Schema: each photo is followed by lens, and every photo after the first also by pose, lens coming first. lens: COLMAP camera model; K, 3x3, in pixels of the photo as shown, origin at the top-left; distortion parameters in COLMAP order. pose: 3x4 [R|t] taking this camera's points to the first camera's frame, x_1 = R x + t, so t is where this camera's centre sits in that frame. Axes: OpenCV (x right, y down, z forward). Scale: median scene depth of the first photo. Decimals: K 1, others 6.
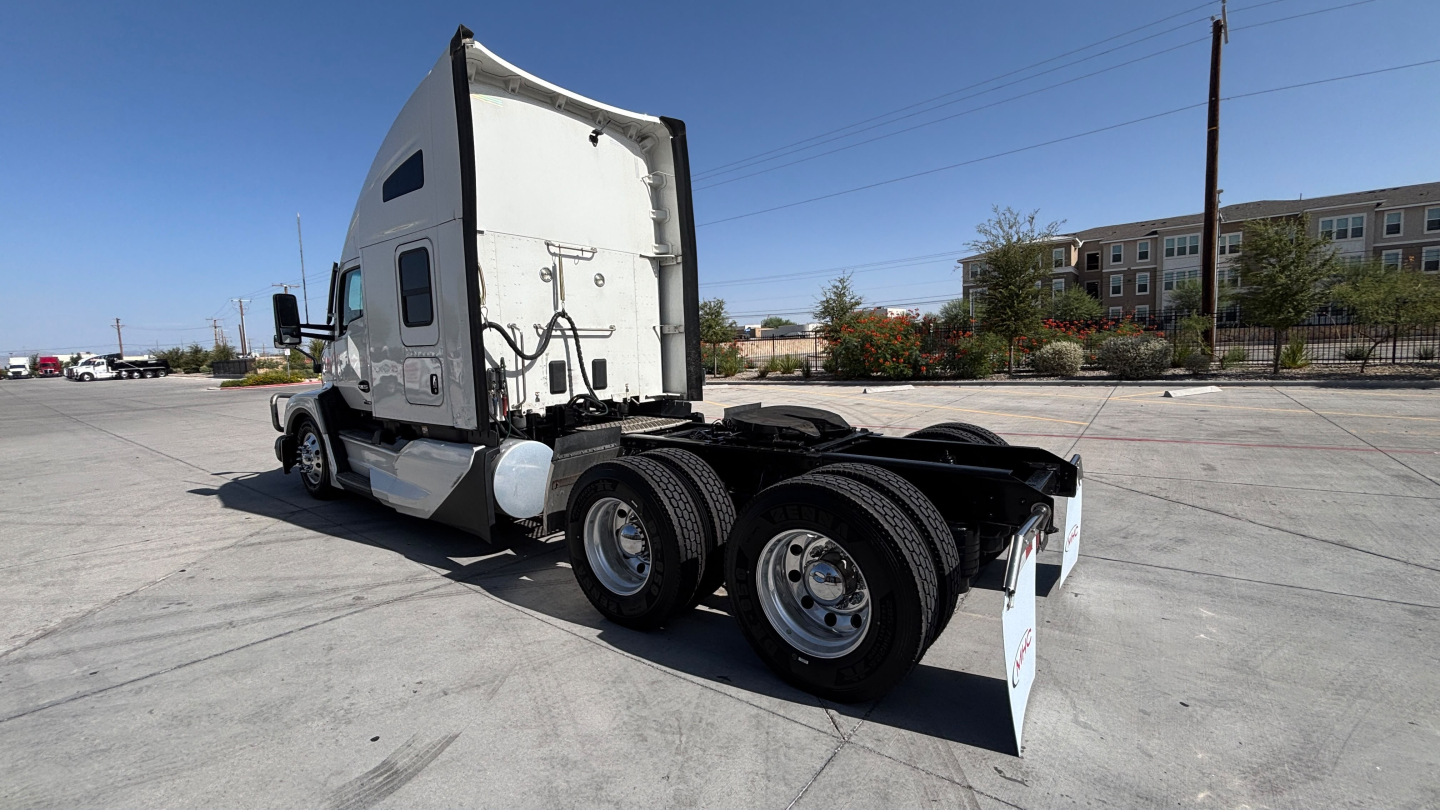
lens RADIAL K [[599.9, 0, 720.0], [0, 599.9, 405.0], [0, 0, 1]] dist [0.000330, 0.000253]
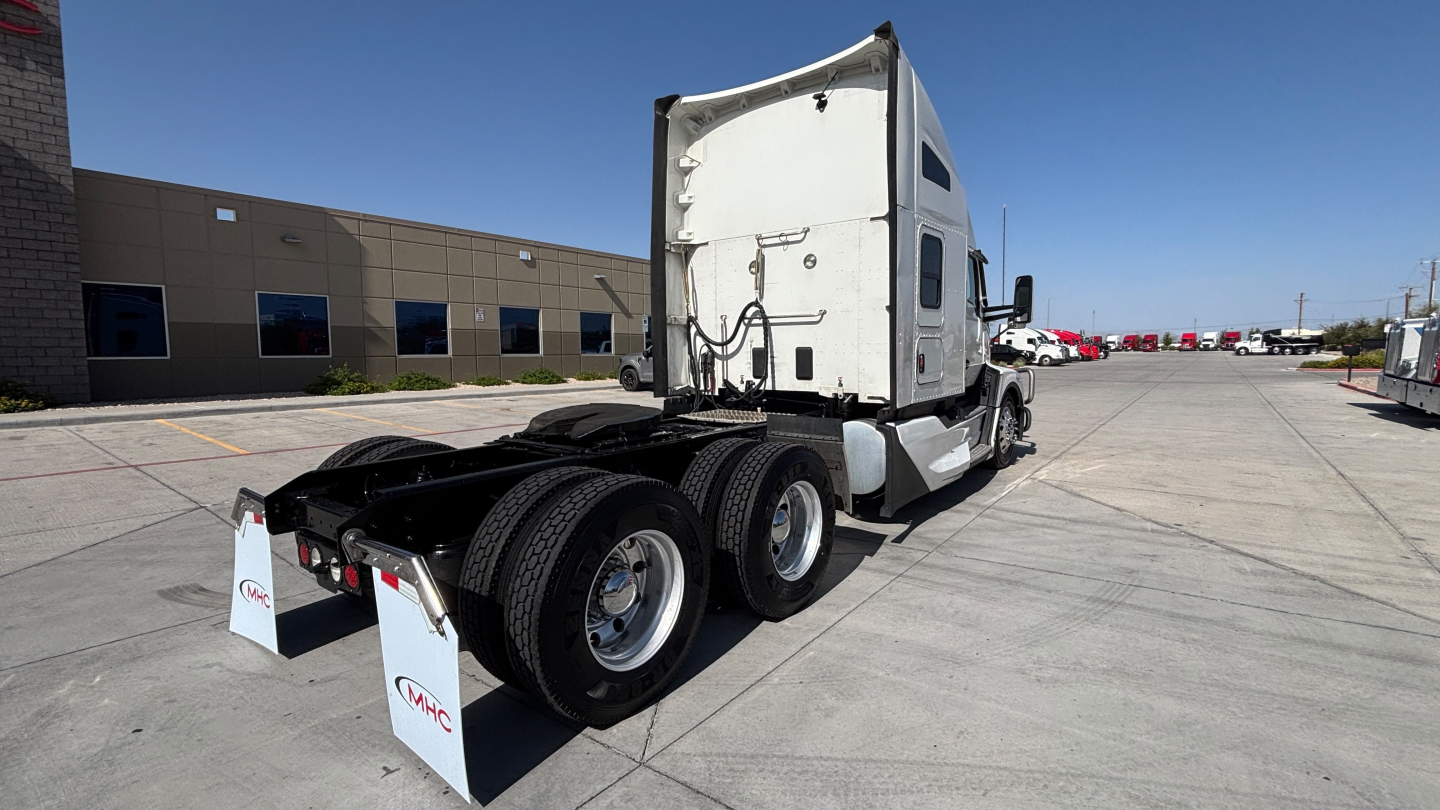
lens RADIAL K [[638.9, 0, 720.0], [0, 638.9, 405.0], [0, 0, 1]] dist [-0.002392, -0.000306]
pose [[-0.031994, 0.119700, -0.992294, 0.789142], [-0.084280, 0.988944, 0.122013, -0.096794], [0.995928, 0.087534, -0.021552, 0.888581]]
